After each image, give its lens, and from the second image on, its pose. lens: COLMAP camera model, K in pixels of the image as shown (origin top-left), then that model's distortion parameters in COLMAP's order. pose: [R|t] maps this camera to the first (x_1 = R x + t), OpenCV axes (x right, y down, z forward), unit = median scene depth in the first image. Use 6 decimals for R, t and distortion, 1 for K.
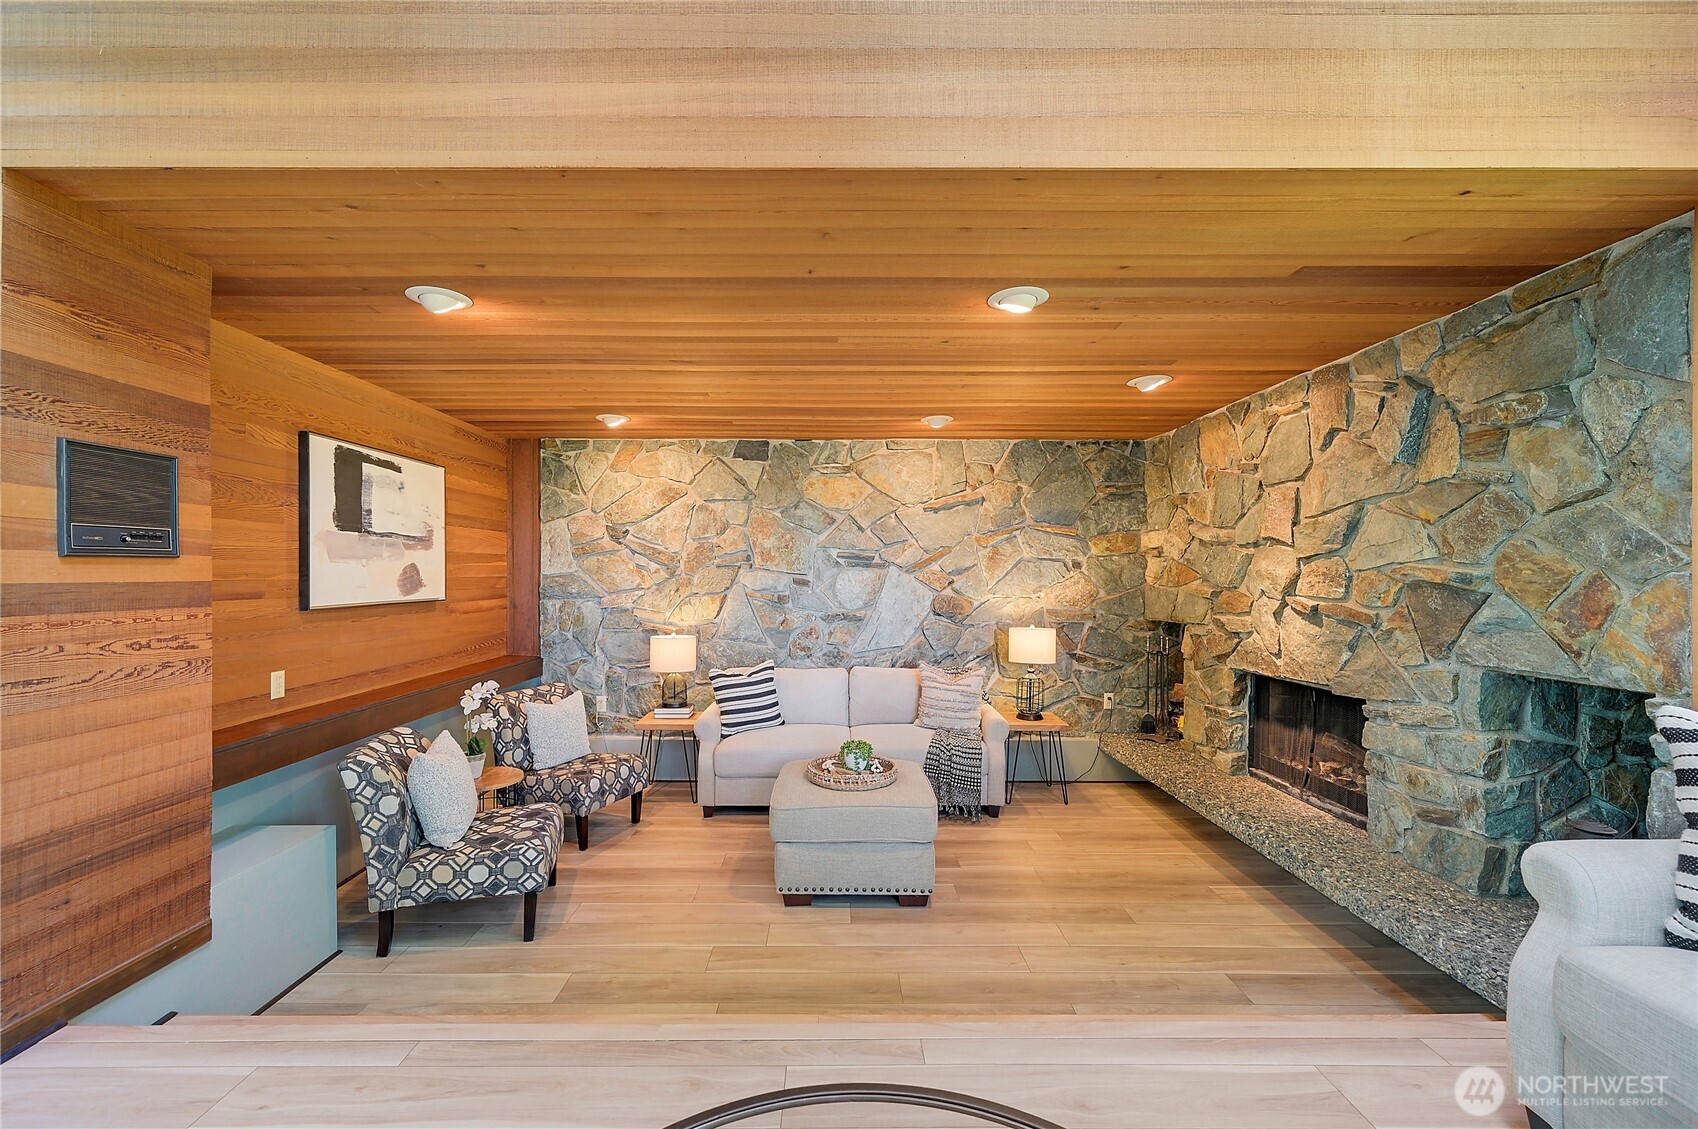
lens RADIAL K [[674.9, 0, 831.5], [0, 674.9, 573.1], [0, 0, 1]] dist [-0.001850, 0.000525]
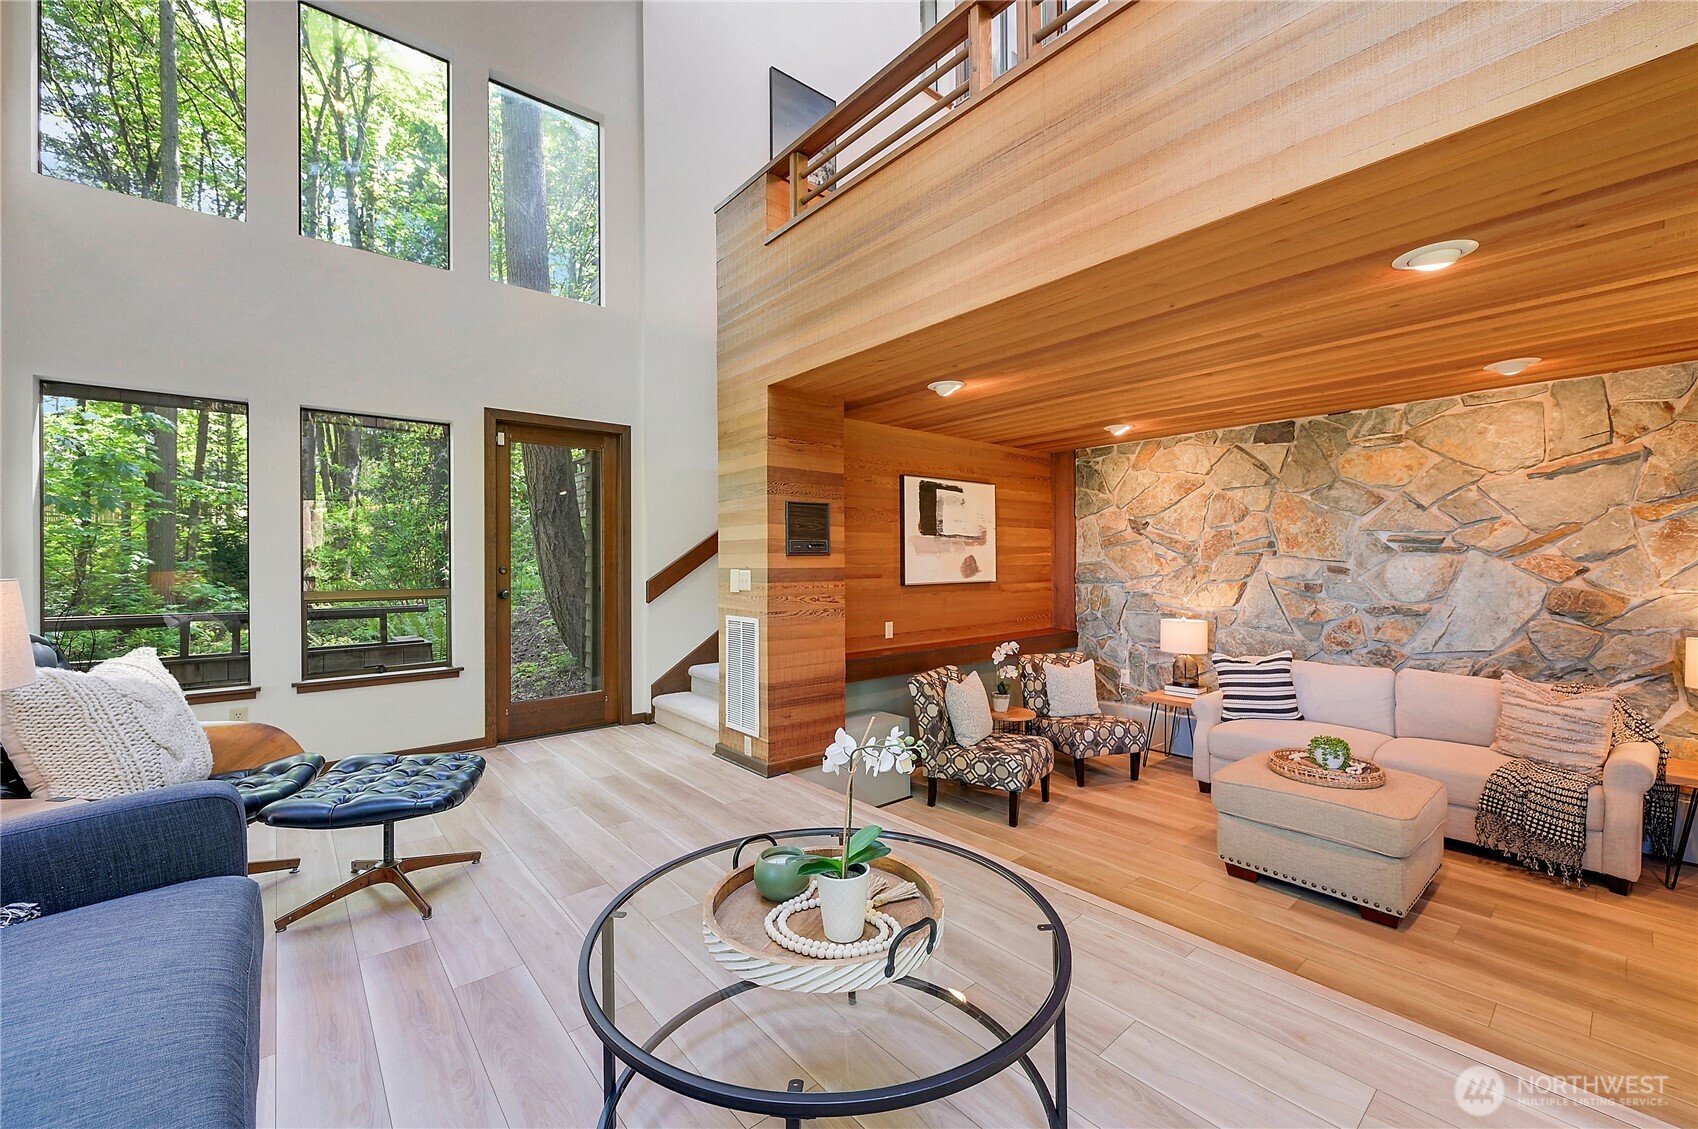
lens RADIAL K [[674.9, 0, 846.1], [0, 674.9, 560.9], [0, 0, 1]] dist [-0.001850, 0.000525]
pose [[0.645435, -0.006279, -0.763790, 0.309209], [0.006447, 0.999975, -0.002772, -0.000573], [0.763788, -0.003135, 0.645459, -0.123623]]
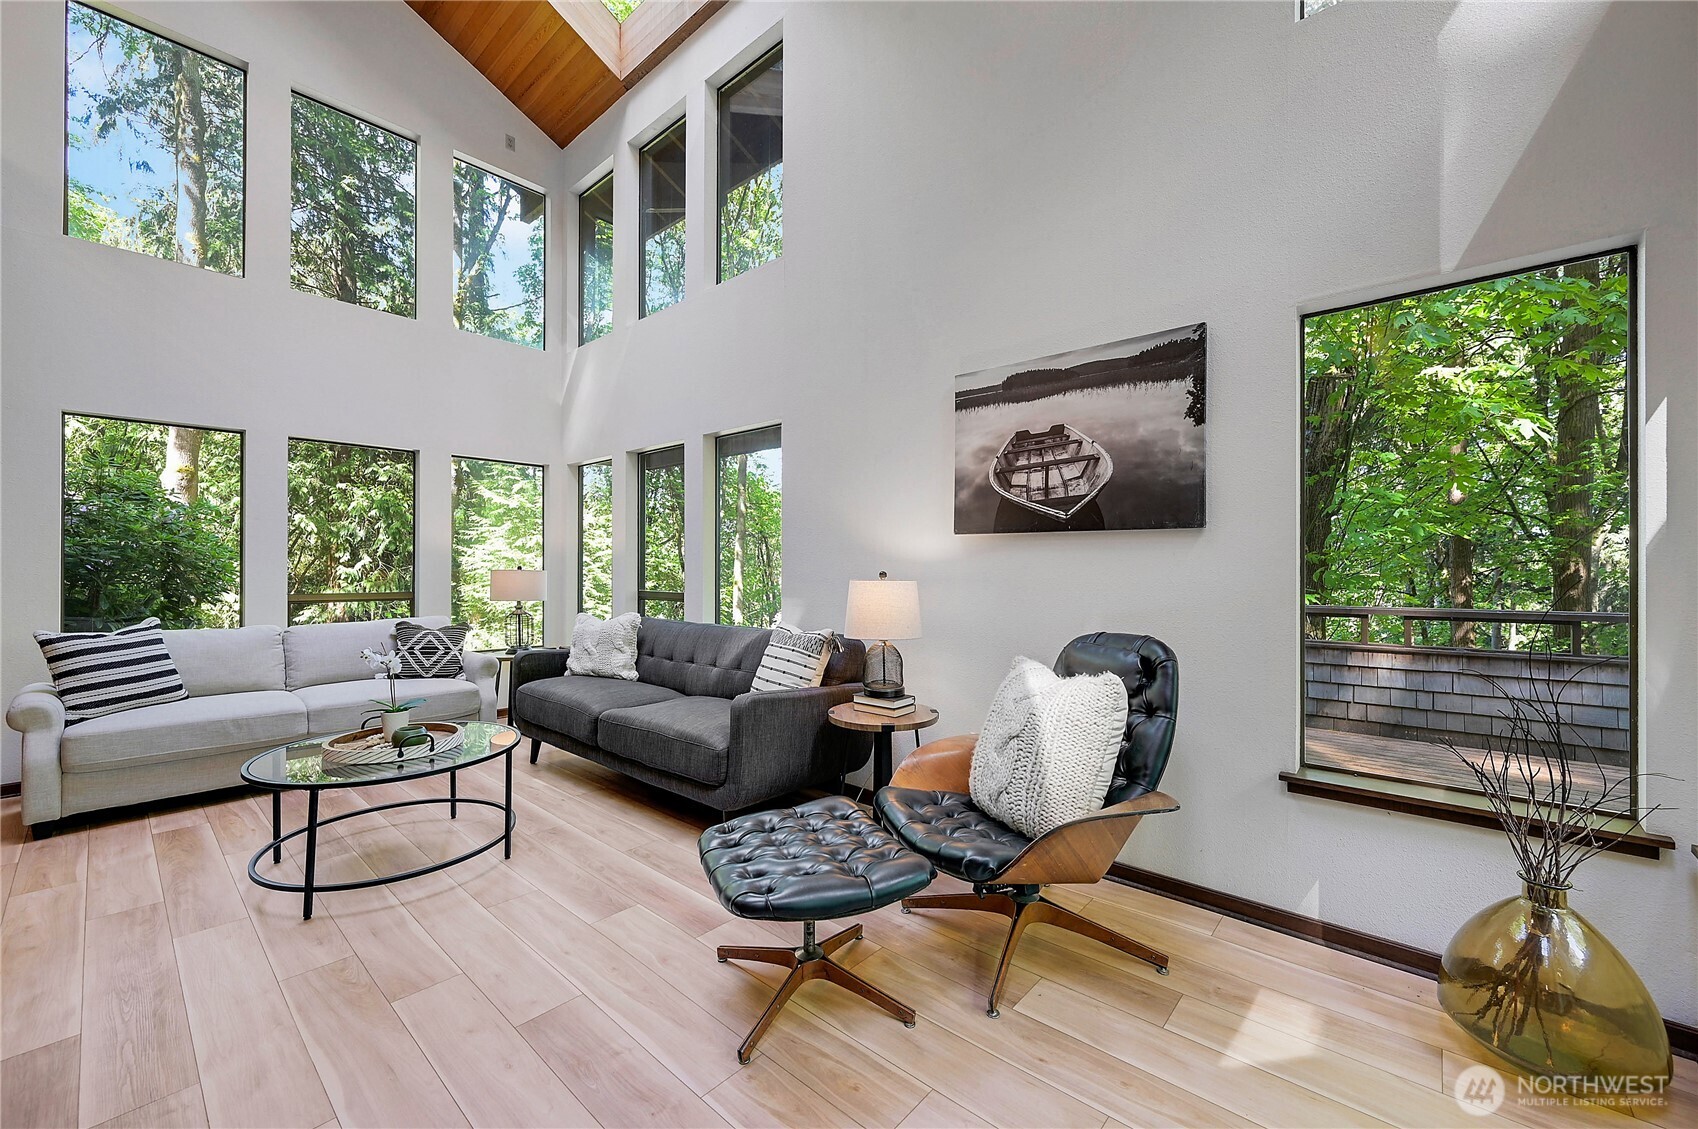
lens RADIAL K [[674.9, 0, 850.5], [0, 674.9, 565.3], [0, 0, 1]] dist [-0.001850, 0.000525]
pose [[-0.743671, 0.000422, 0.668545, -0.887191], [-0.000398, 0.999999, -0.001074, -0.008959], [-0.668545, -0.001065, -0.743671, 0.329190]]
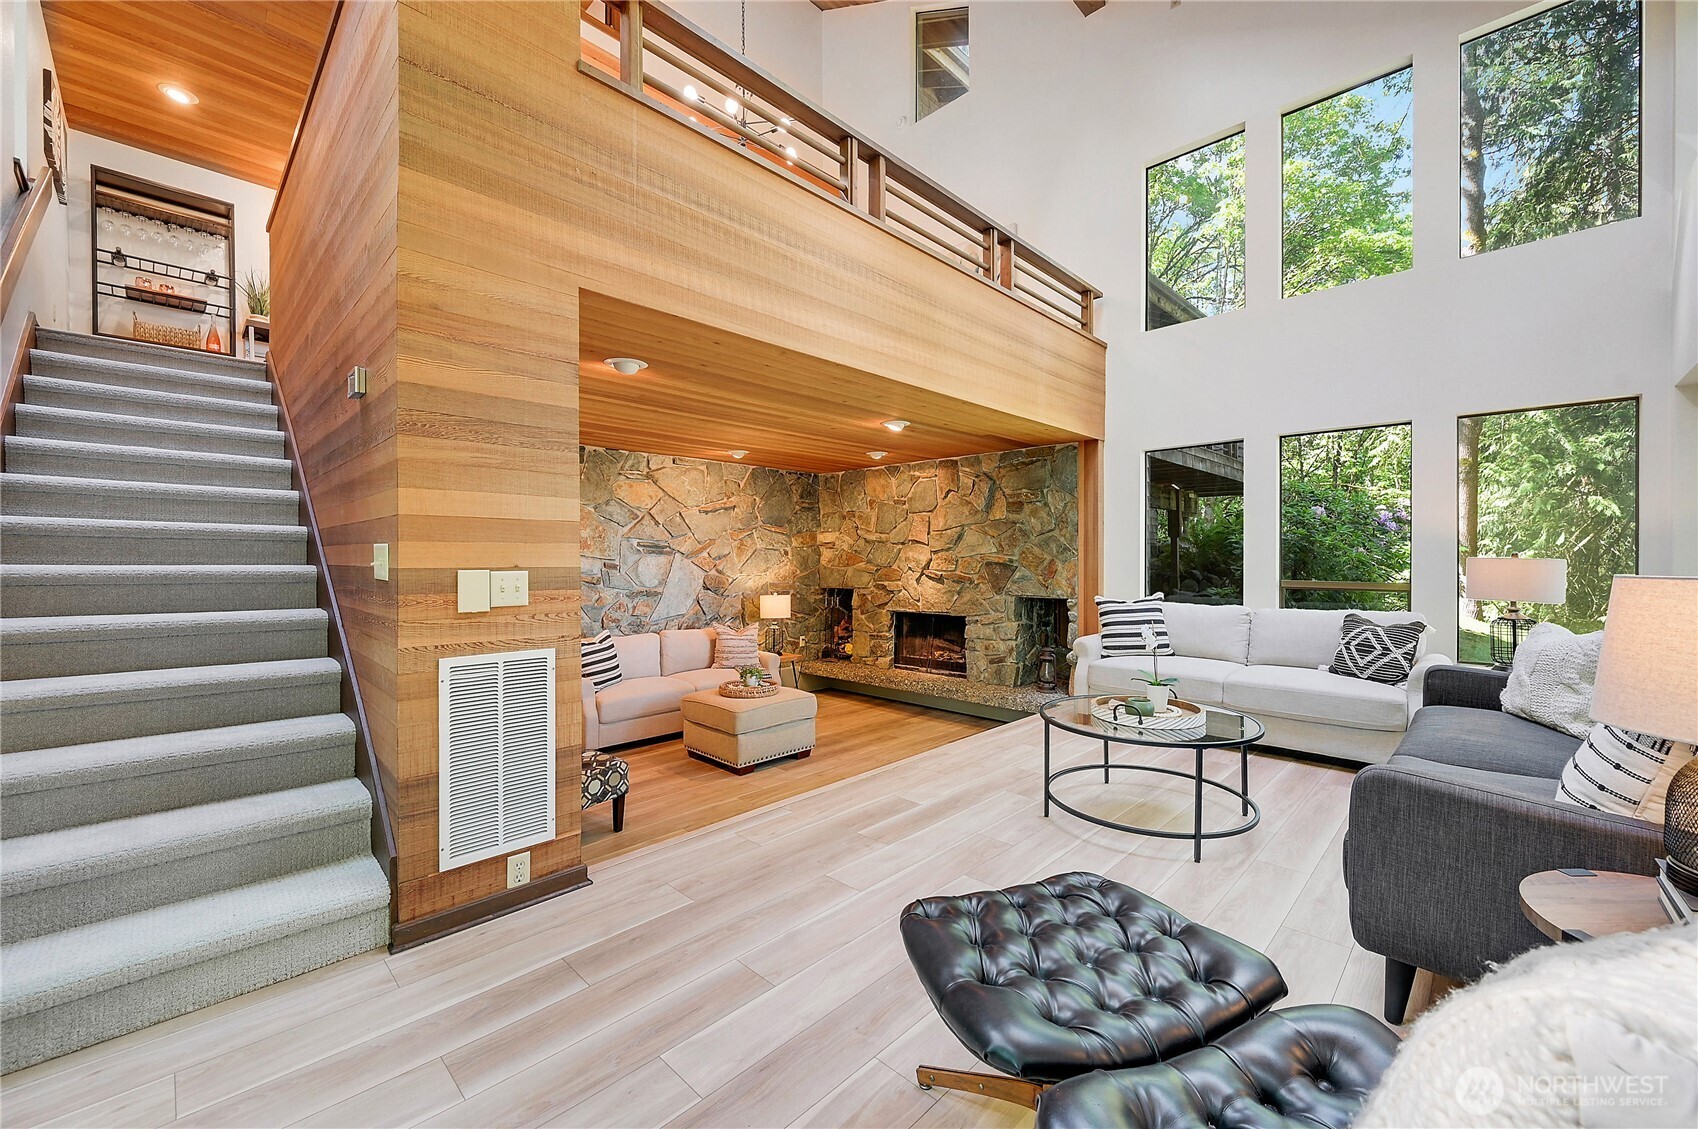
lens RADIAL K [[674.9, 0, 849.9], [0, 674.9, 561.9], [0, 0, 1]] dist [-0.001850, 0.000525]
pose [[0.697296, -0.004804, 0.716767, -0.861506], [0.000539, 0.999981, 0.006177, -0.002415], [-0.716783, -0.003921, 0.697285, -0.214899]]
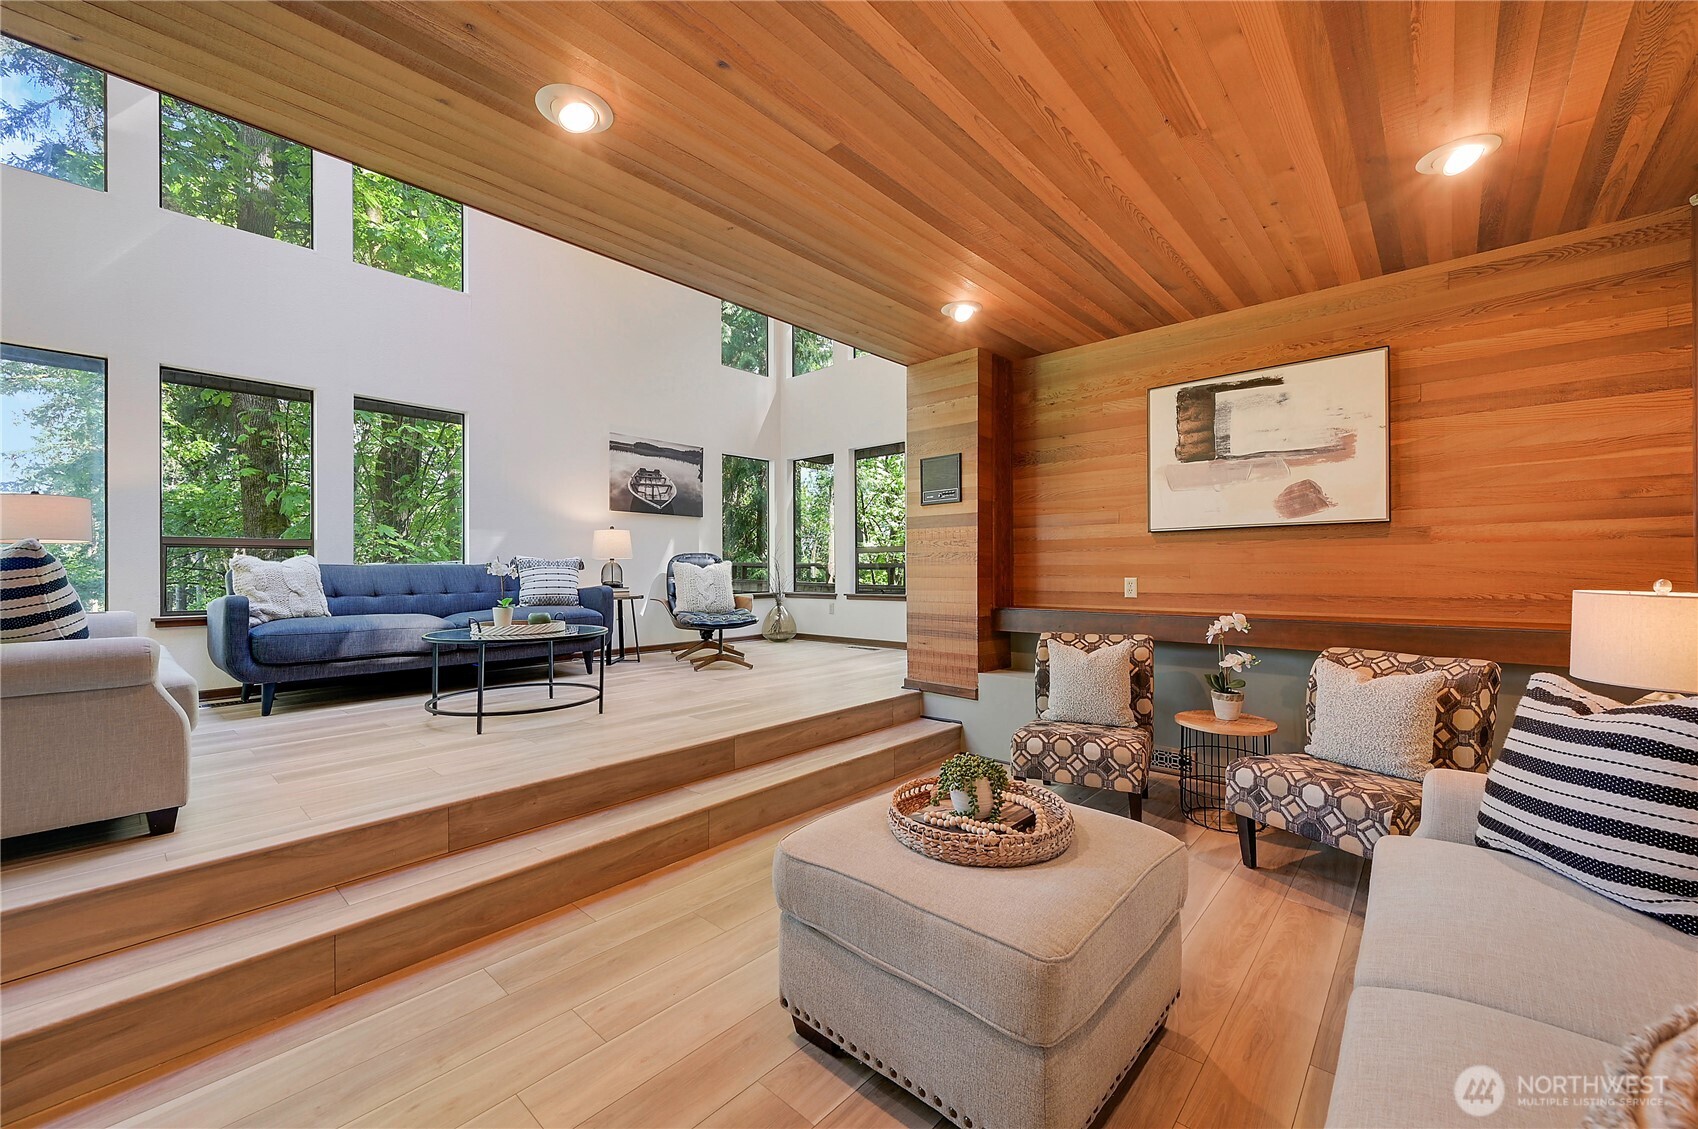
lens RADIAL K [[674.9, 0, 849.6], [0, 674.9, 561.4], [0, 0, 1]] dist [-0.001850, 0.000525]
pose [[-0.669478, -0.004421, -0.742819, 0.445880], [0.005293, 0.999929, -0.010722, 0.101938], [0.742813, -0.011110, -0.669407, 1.207665]]
